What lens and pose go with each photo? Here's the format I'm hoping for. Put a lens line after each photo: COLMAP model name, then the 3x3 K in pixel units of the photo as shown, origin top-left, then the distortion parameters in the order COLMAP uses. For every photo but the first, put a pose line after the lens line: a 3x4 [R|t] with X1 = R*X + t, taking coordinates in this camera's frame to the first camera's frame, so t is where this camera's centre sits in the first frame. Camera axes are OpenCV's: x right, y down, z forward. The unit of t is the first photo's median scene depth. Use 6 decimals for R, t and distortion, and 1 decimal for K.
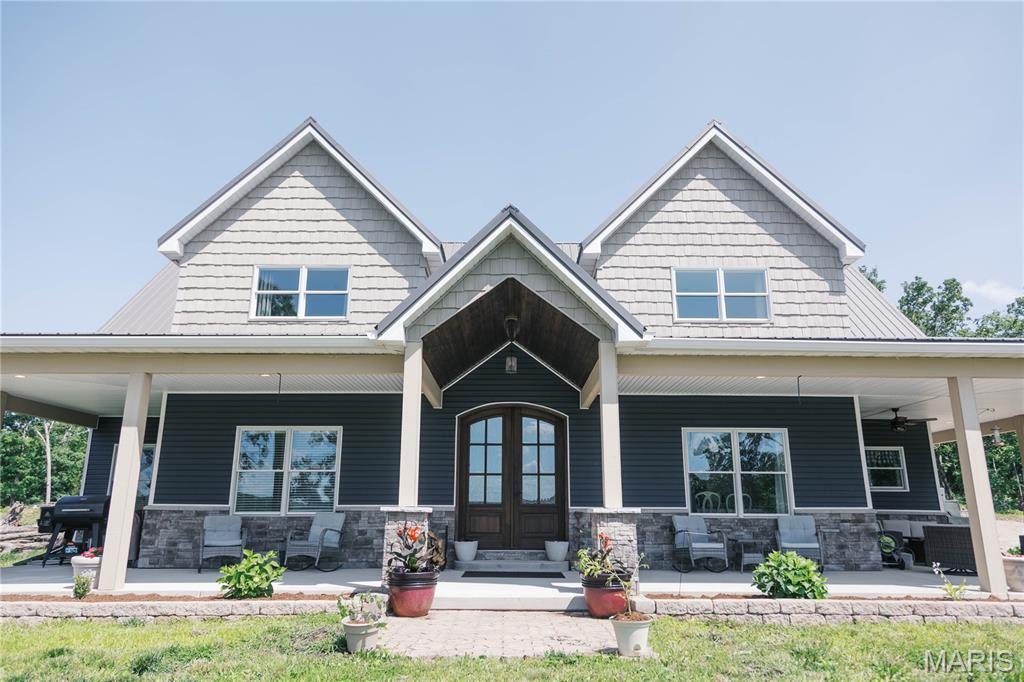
lens RADIAL K [[676.8, 0, 514.3], [0, 676.8, 331.1], [0, 0, 1]] dist [0.006411, 0.003331]
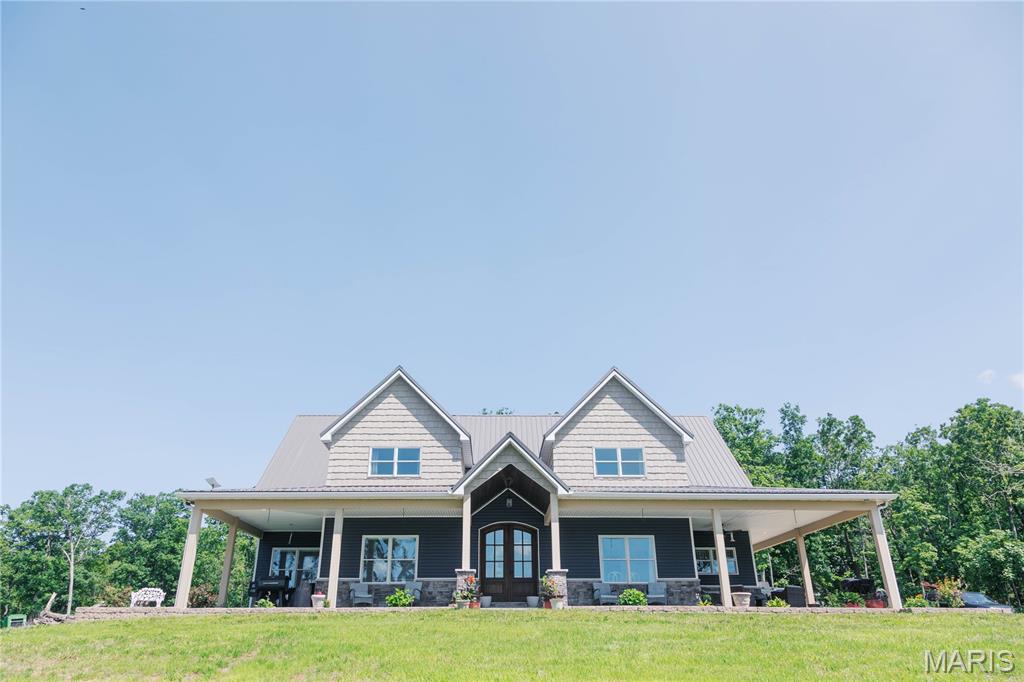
lens RADIAL K [[665.7, 0, 502.1], [0, 665.7, 337.8], [0, 0, 1]] dist [0.004460, 0.002531]
pose [[0.999913, -0.000994, 0.013181, -0.043203], [0.003114, 0.986812, -0.161843, -0.096141], [-0.012846, 0.161870, 0.986728, -0.875330]]
